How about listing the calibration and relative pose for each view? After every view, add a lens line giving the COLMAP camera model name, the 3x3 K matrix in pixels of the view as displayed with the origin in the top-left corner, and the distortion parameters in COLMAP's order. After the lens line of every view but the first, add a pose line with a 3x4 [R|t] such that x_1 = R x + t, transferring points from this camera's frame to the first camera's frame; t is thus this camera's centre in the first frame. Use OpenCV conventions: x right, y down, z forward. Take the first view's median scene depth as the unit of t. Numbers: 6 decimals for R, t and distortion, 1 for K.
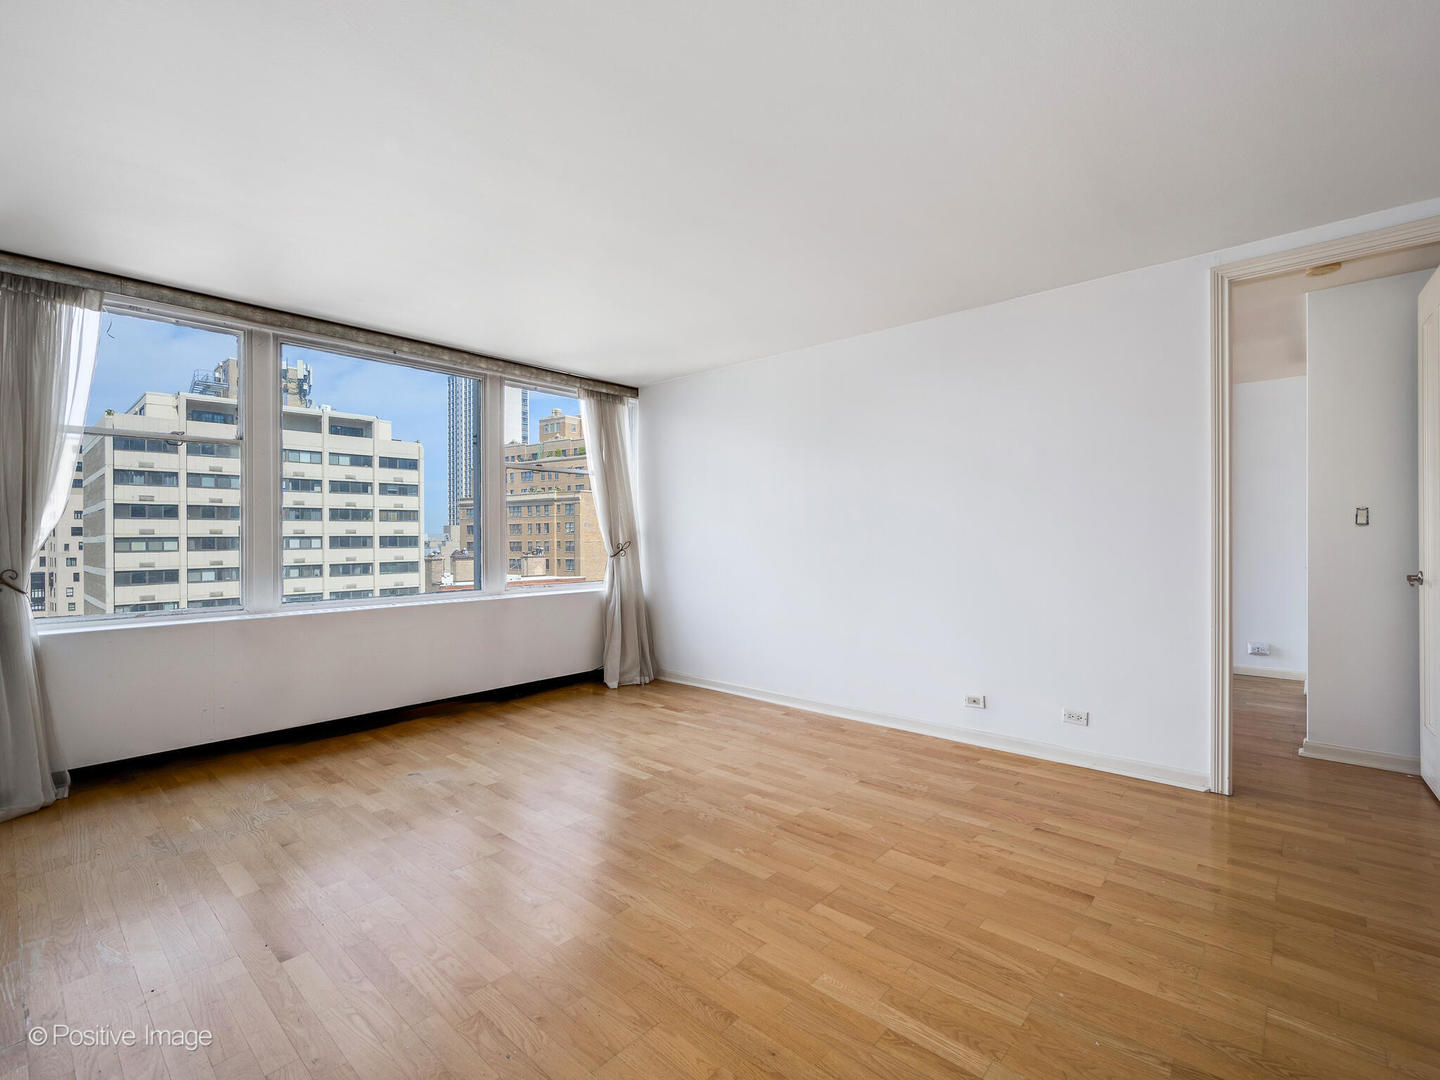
lens RADIAL K [[687.5, 0, 734.7], [0, 687.5, 548.5], [0, 0, 1]] dist [-0.000456, 0.000055]
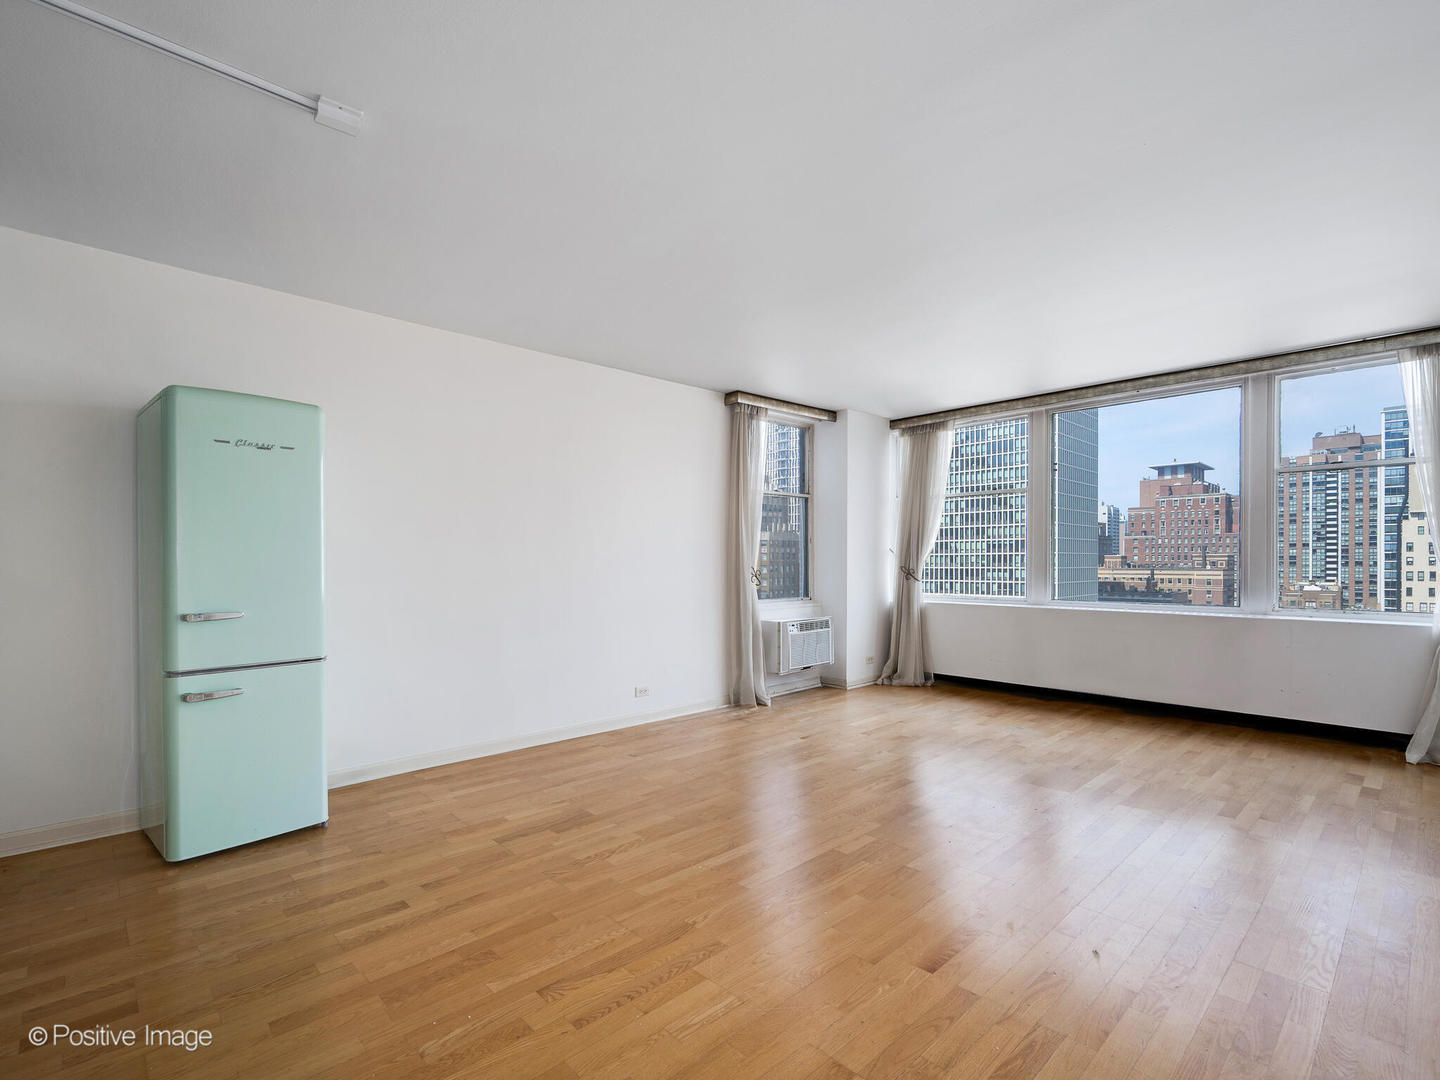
lens RADIAL K [[687.5, 0, 737.1], [0, 687.5, 570.9], [0, 0, 1]] dist [-0.000456, 0.000055]
pose [[-0.094870, 0.023396, -0.995215, 0.864808], [-0.013470, 0.999602, 0.024783, -0.005094], [0.995399, 0.015757, -0.094517, 0.536524]]
